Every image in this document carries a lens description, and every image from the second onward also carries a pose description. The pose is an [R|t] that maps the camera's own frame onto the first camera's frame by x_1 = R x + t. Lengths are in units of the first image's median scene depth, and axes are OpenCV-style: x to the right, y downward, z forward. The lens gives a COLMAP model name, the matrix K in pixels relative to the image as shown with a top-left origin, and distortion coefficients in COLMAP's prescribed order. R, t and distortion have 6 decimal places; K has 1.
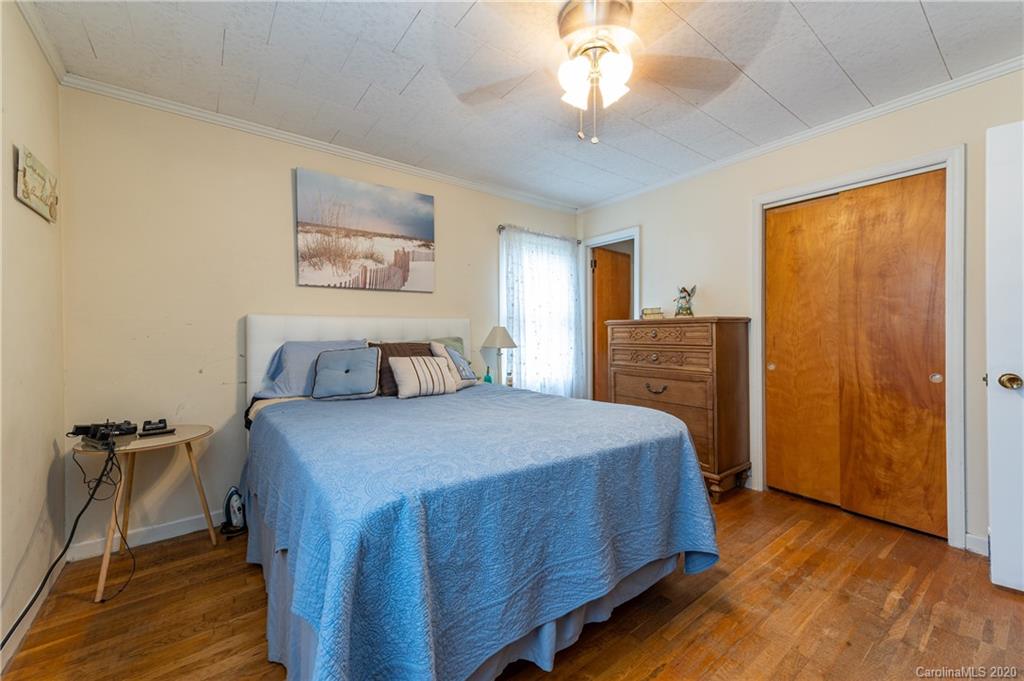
lens RADIAL K [[406.8, 0, 513.1], [0, 406.8, 328.8], [0, 0, 1]] dist [0.024936, -0.000025]
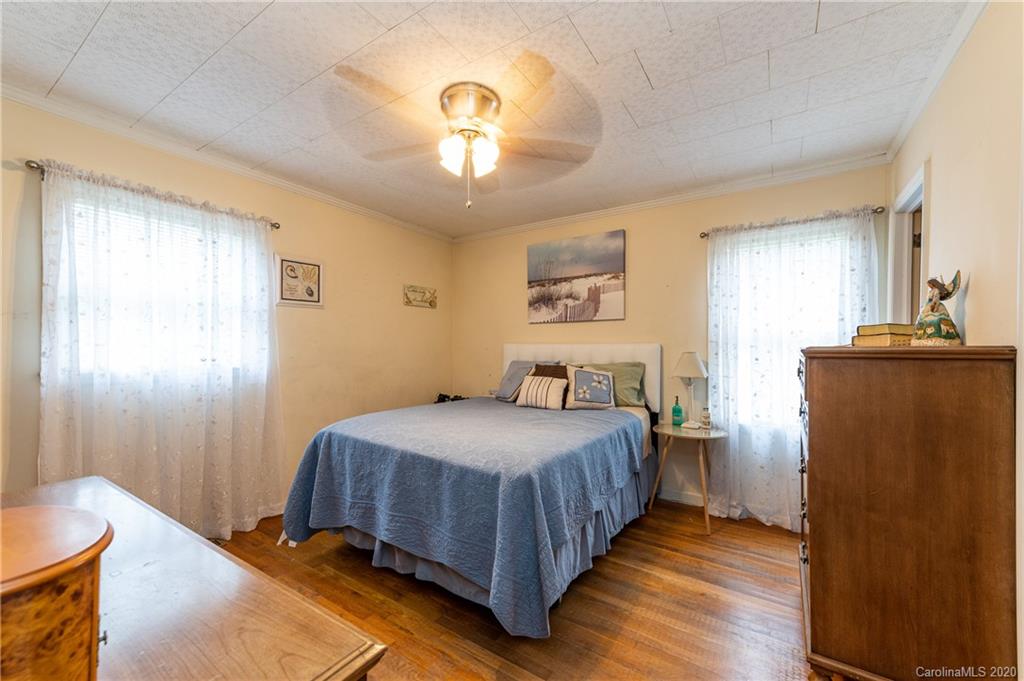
lens RADIAL K [[399.7, 0, 512.9], [0, 399.7, 341.7], [0, 0, 1]] dist [0.015838, -0.000127]
pose [[0.324591, -0.004519, -0.945844, 0.769174], [0.004105, 0.999986, -0.003369, -0.031162], [0.945846, -0.002789, 0.324605, 0.425286]]
